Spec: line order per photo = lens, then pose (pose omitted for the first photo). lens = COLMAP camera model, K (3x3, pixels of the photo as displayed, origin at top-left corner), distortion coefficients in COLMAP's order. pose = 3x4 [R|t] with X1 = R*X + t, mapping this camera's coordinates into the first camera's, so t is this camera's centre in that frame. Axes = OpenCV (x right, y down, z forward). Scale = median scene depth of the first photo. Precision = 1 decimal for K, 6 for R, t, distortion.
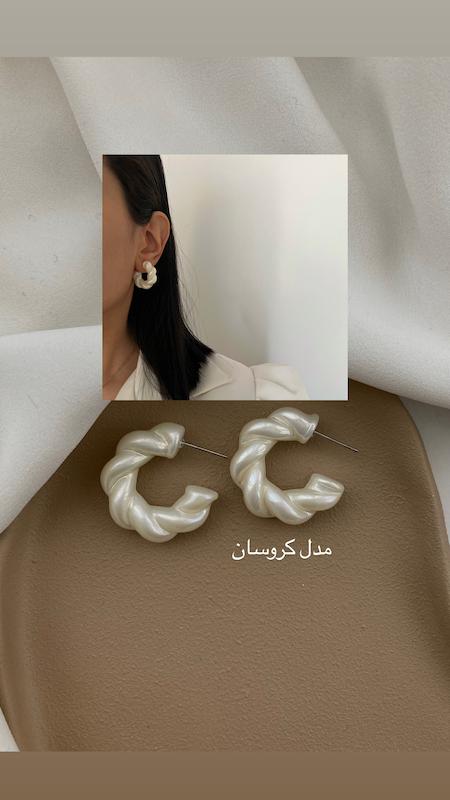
lens RADIAL K [[655.0, 0, 230.7], [0, 655.0, 403.9], [0, 0, 1]] dist [-0.062663, 0.061926]
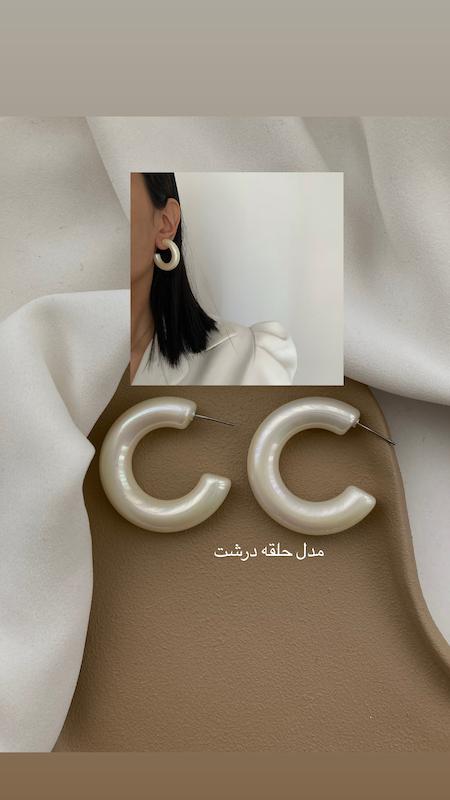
lens RADIAL K [[655.0, 0, 231.6], [0, 655.0, 413.3], [0, 0, 1]] dist [-0.062663, 0.061926]
pose [[0.997257, 0.042065, -0.060905, 0.091959], [-0.043480, 0.998810, -0.022098, 0.070135], [0.059903, 0.024685, 0.997899, -0.149274]]
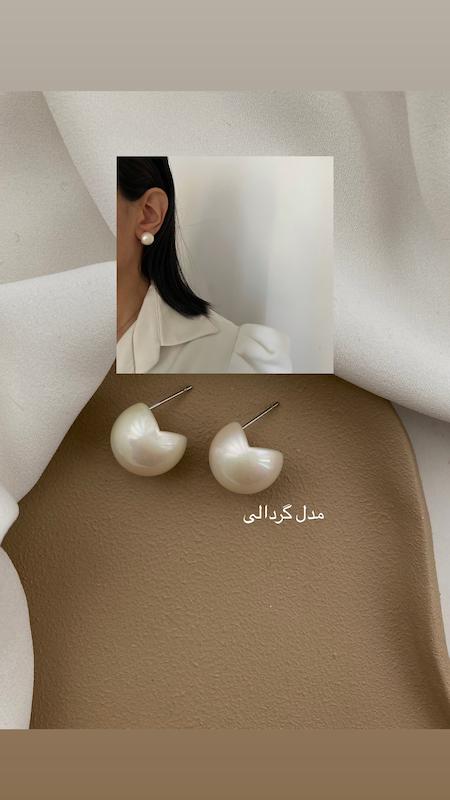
lens RADIAL K [[655.0, 0, 237.2], [0, 655.0, 407.3], [0, 0, 1]] dist [-0.062663, 0.061926]
pose [[0.998488, 0.054794, 0.004505, 0.046069], [-0.054976, 0.995840, 0.072668, -0.059311], [-0.000505, -0.072806, 0.997346, 0.123224]]
